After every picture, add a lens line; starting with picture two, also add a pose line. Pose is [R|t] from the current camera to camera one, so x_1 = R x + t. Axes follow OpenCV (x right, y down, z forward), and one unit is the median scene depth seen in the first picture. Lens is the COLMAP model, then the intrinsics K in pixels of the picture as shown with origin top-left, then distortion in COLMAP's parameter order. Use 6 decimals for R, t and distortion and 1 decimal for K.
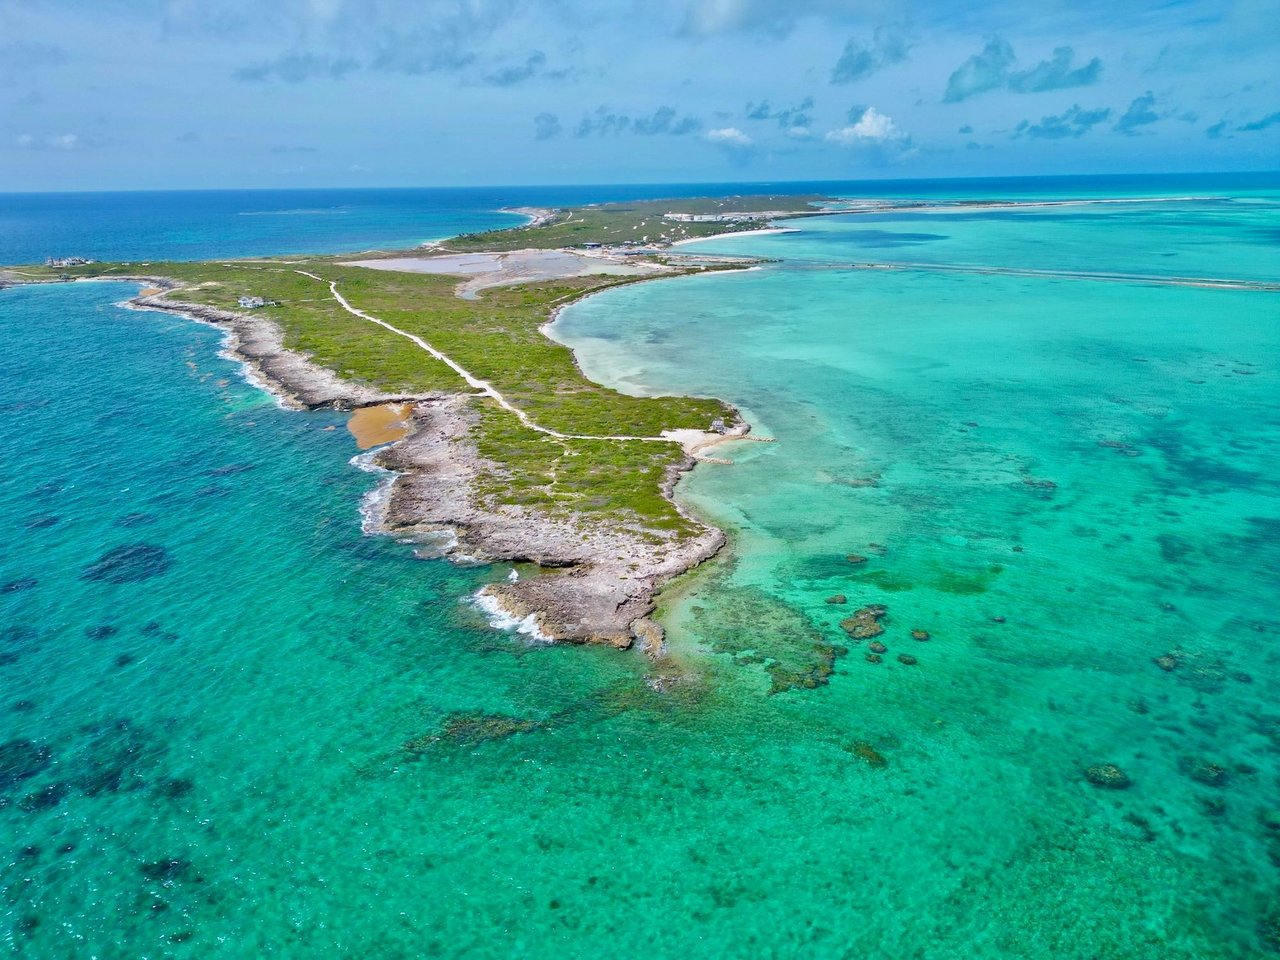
lens RADIAL K [[898.2, 0, 643.2], [0, 898.2, 481.9], [0, 0, 1]] dist [0.056819, -0.053075]
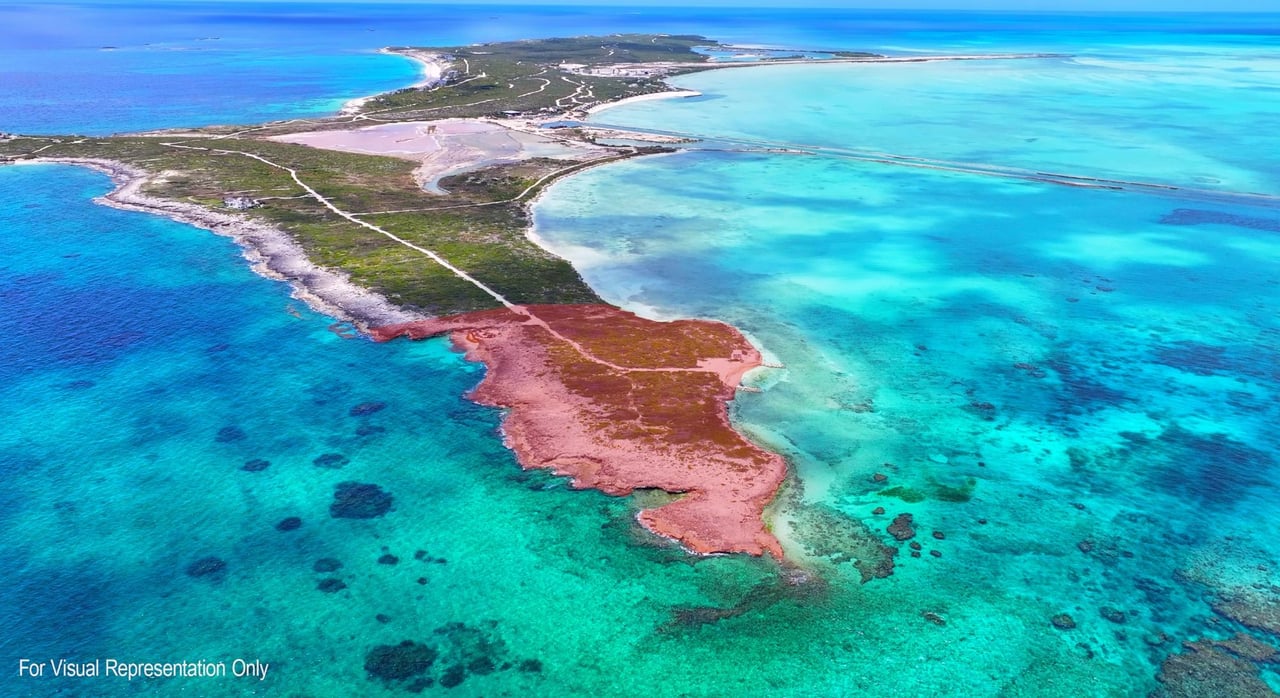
lens RADIAL K [[916.7, 0, 642.9], [0, 916.7, 353.5], [0, 0, 1]] dist [0.003535, 0.009029]
pose [[0.989744, -0.023216, 0.140953, -0.247153], [0.016775, 0.998767, 0.046720, -0.134946], [-0.141864, -0.043876, 0.988913, -0.286246]]
